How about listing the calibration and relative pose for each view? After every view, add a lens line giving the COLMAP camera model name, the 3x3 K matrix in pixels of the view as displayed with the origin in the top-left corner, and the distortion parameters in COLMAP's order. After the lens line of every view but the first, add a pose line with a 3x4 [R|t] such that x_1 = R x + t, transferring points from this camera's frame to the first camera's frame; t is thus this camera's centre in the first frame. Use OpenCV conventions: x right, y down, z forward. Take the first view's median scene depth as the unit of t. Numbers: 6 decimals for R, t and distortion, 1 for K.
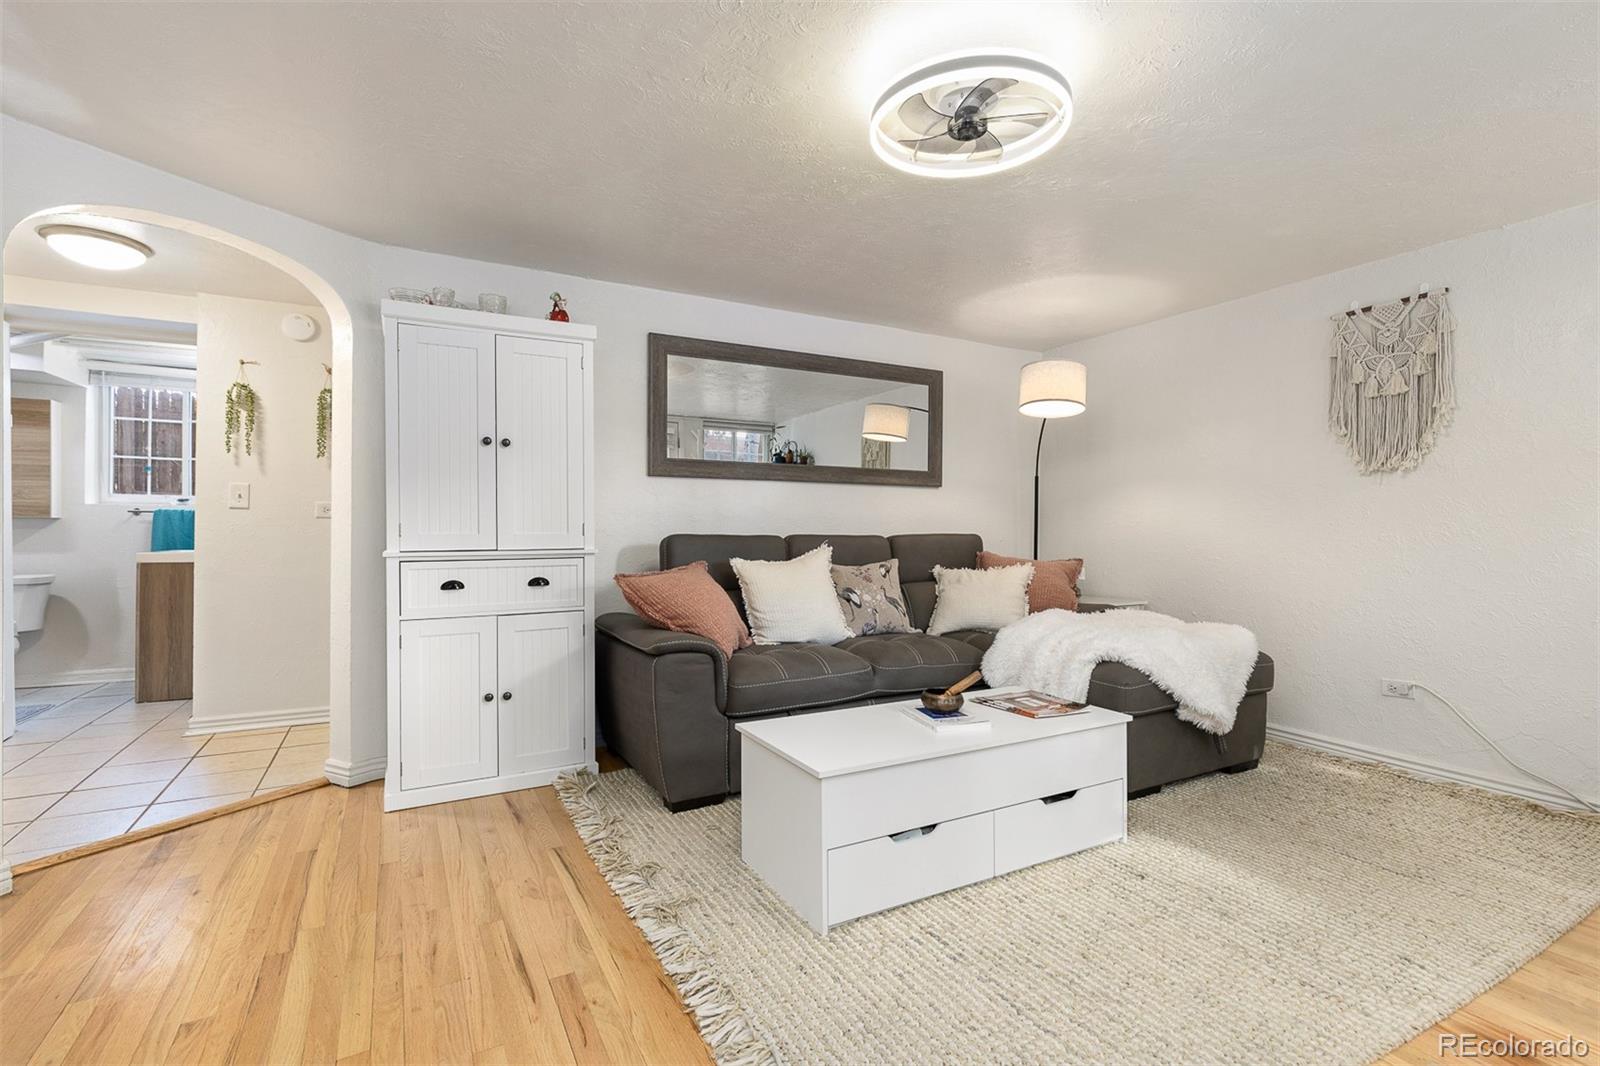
lens RADIAL K [[728.4, 0, 787.7], [0, 728.4, 527.1], [0, 0, 1]] dist [0.009570, -0.001763]
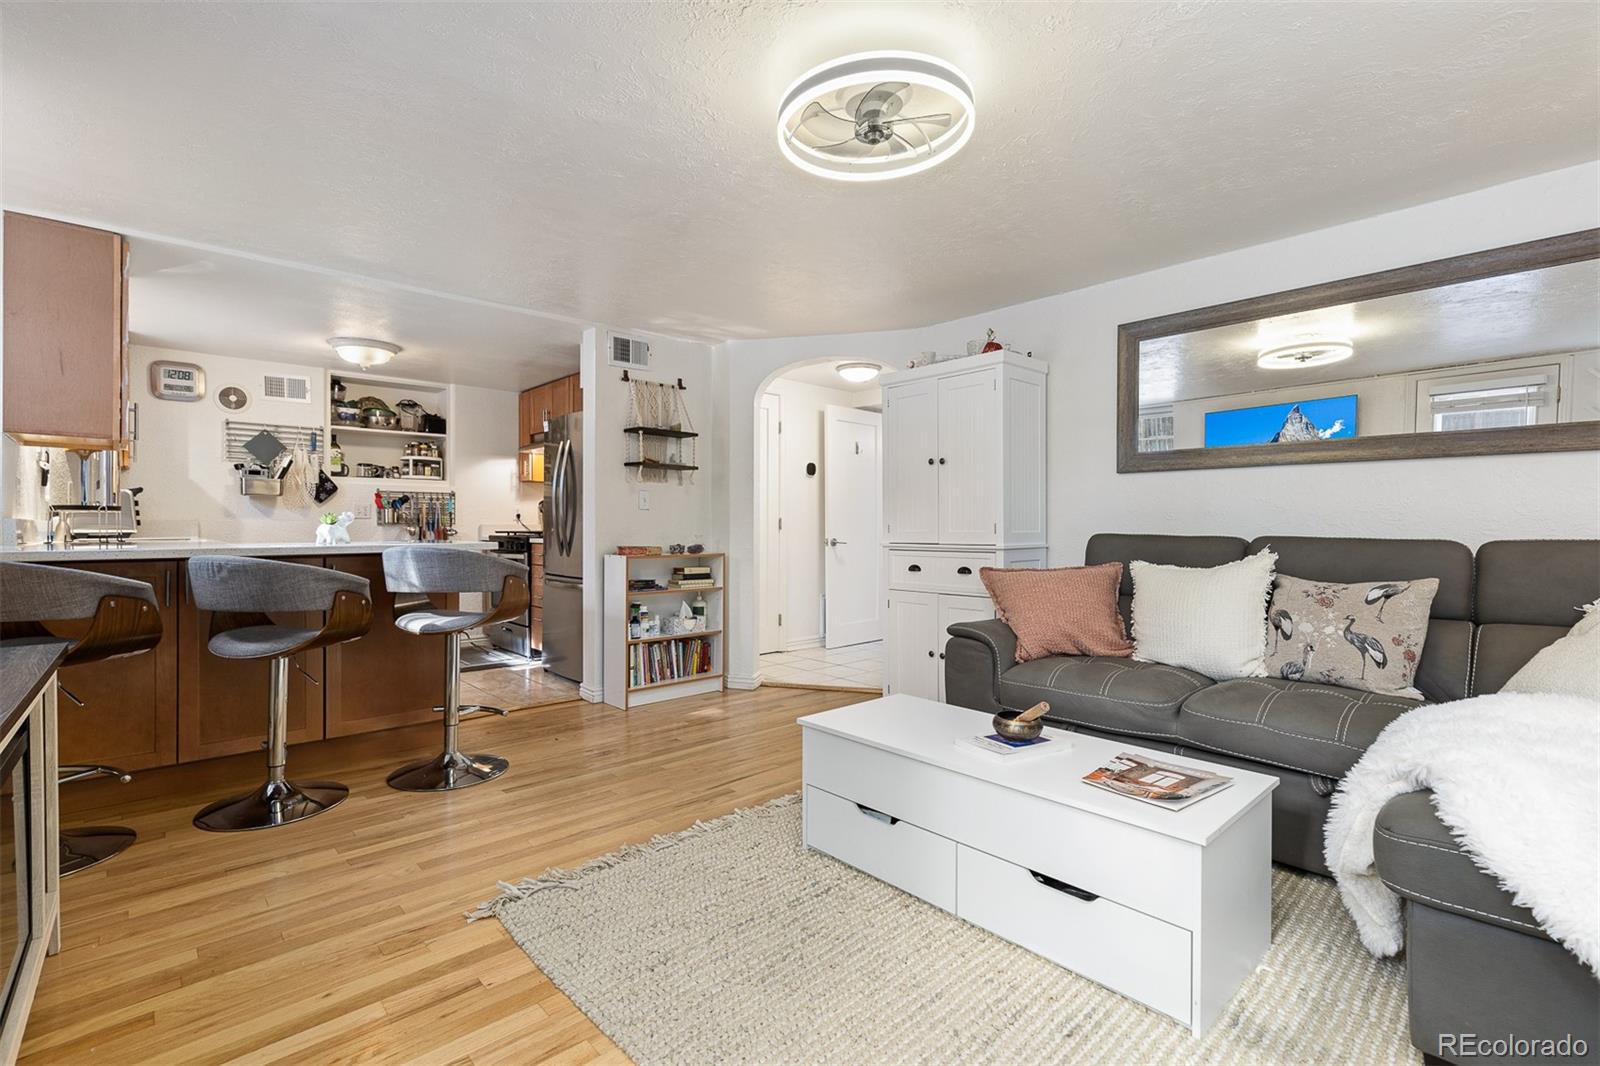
lens RADIAL K [[728.4, 0, 790.7], [0, 728.4, 525.2], [0, 0, 1]] dist [0.009570, -0.001763]
pose [[0.240140, 0.000856, -0.970738, 0.743252], [-0.001777, 0.999998, 0.000443, -0.000777], [0.970737, 0.001618, 0.240141, 0.394295]]
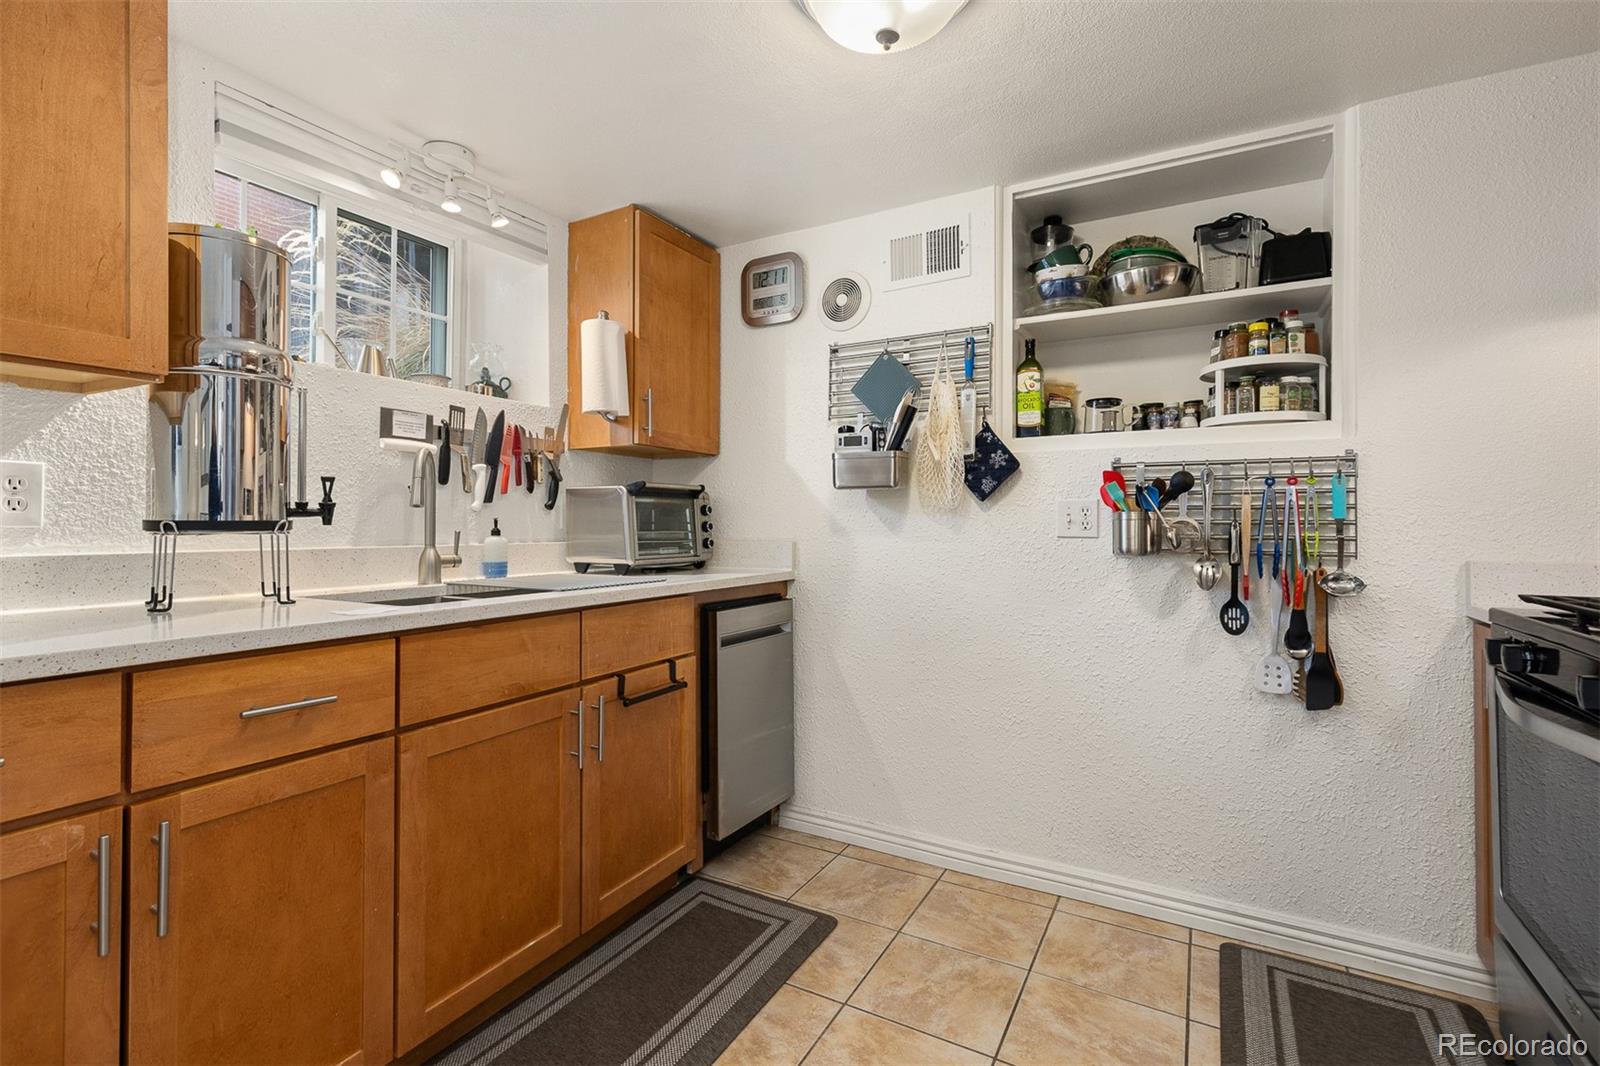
lens RADIAL K [[728.4, 0, 795.8], [0, 728.4, 524.8], [0, 0, 1]] dist [0.009570, -0.001763]
pose [[-0.843119, -0.000849, -0.537727, -0.658001], [-0.003310, 0.999988, 0.003612, -0.028700], [0.537717, 0.004825, -0.843111, 0.248424]]
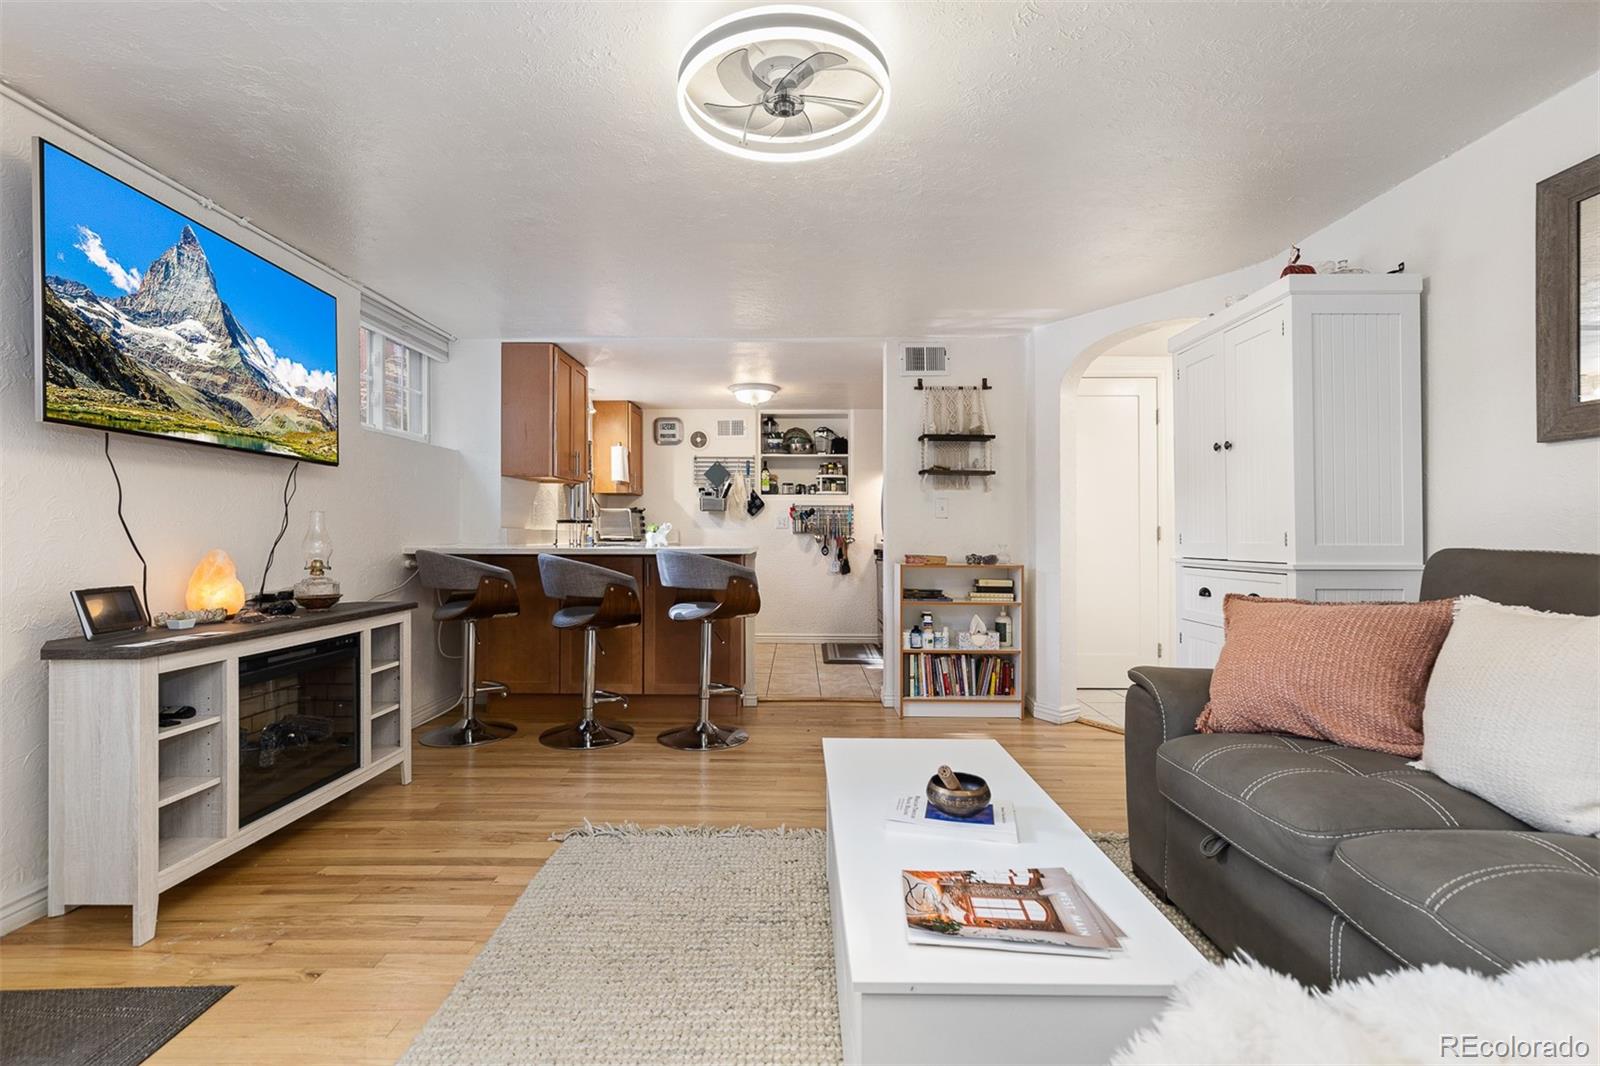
lens RADIAL K [[728.4, 0, 791.6], [0, 728.4, 529.7], [0, 0, 1]] dist [0.009570, -0.001763]
pose [[-0.481861, -0.006233, -0.876225, 0.651631], [-0.004042, 0.999980, -0.004890, 0.000509], [0.876238, 0.001185, -0.481877, 0.888112]]
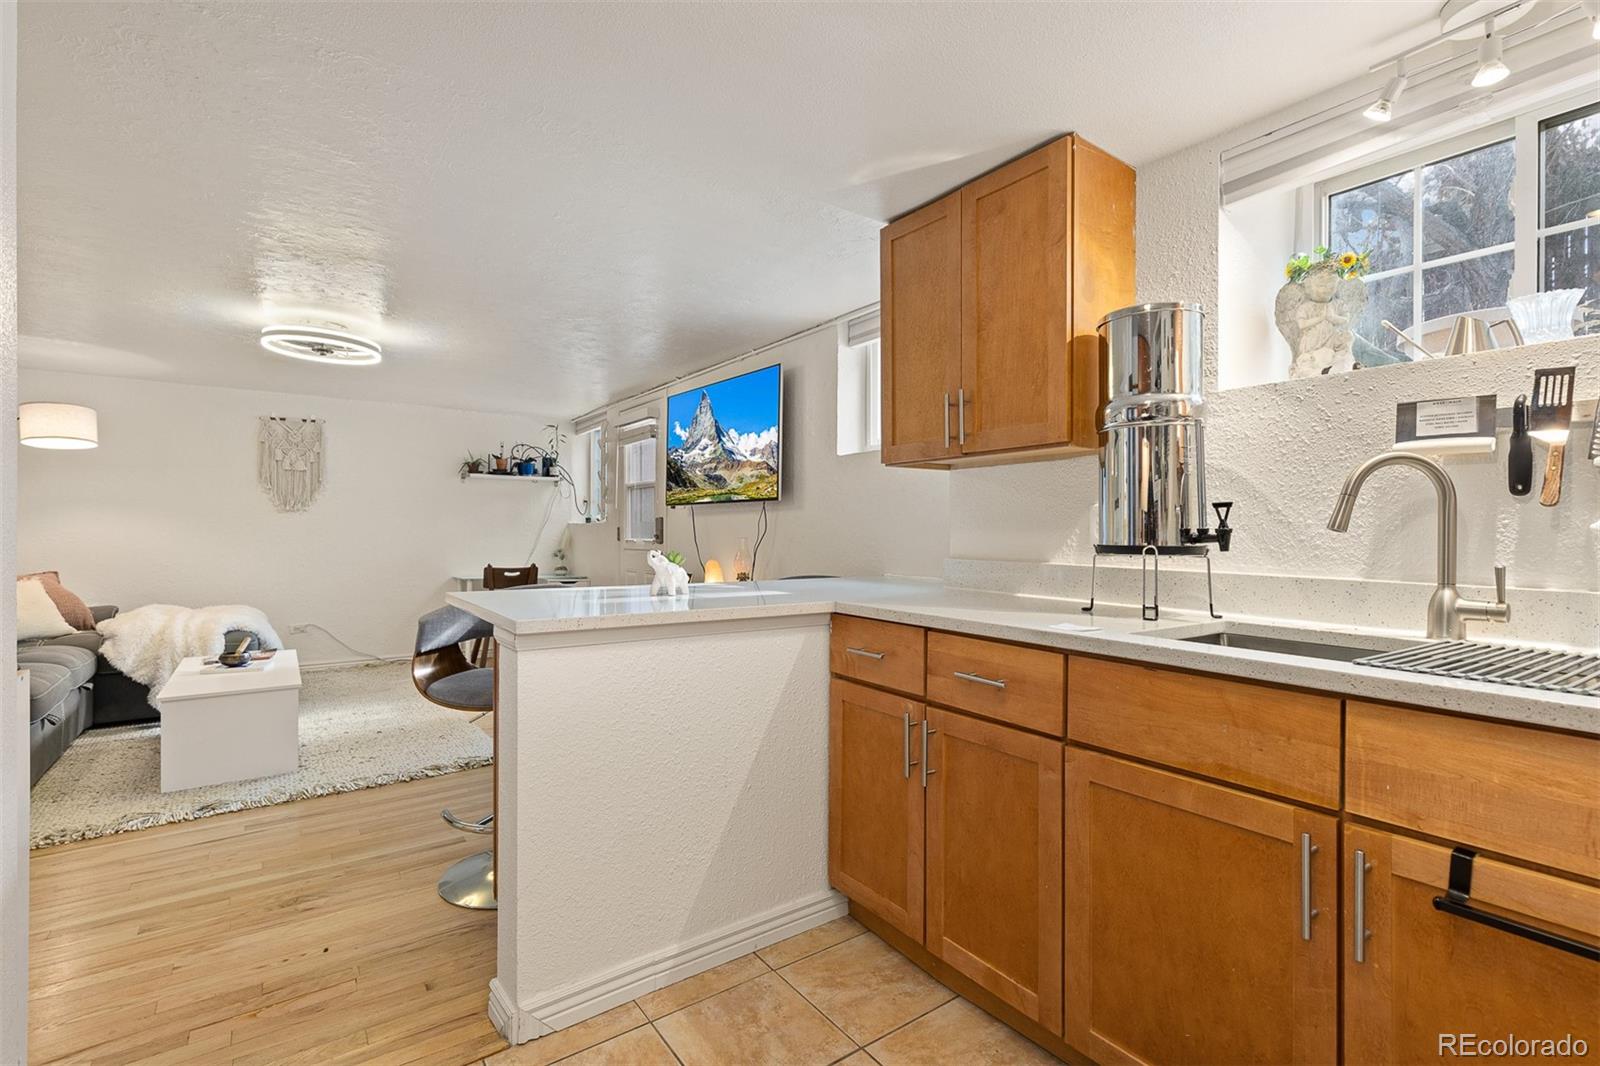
lens RADIAL K [[728.4, 0, 796.7], [0, 728.4, 533.5], [0, 0, 1]] dist [0.009570, -0.001763]
pose [[-0.123894, -0.005657, 0.992279, -1.148368], [-0.006967, 0.999964, 0.004831, -0.038900], [-0.992271, -0.006315, -0.123929, -0.017760]]
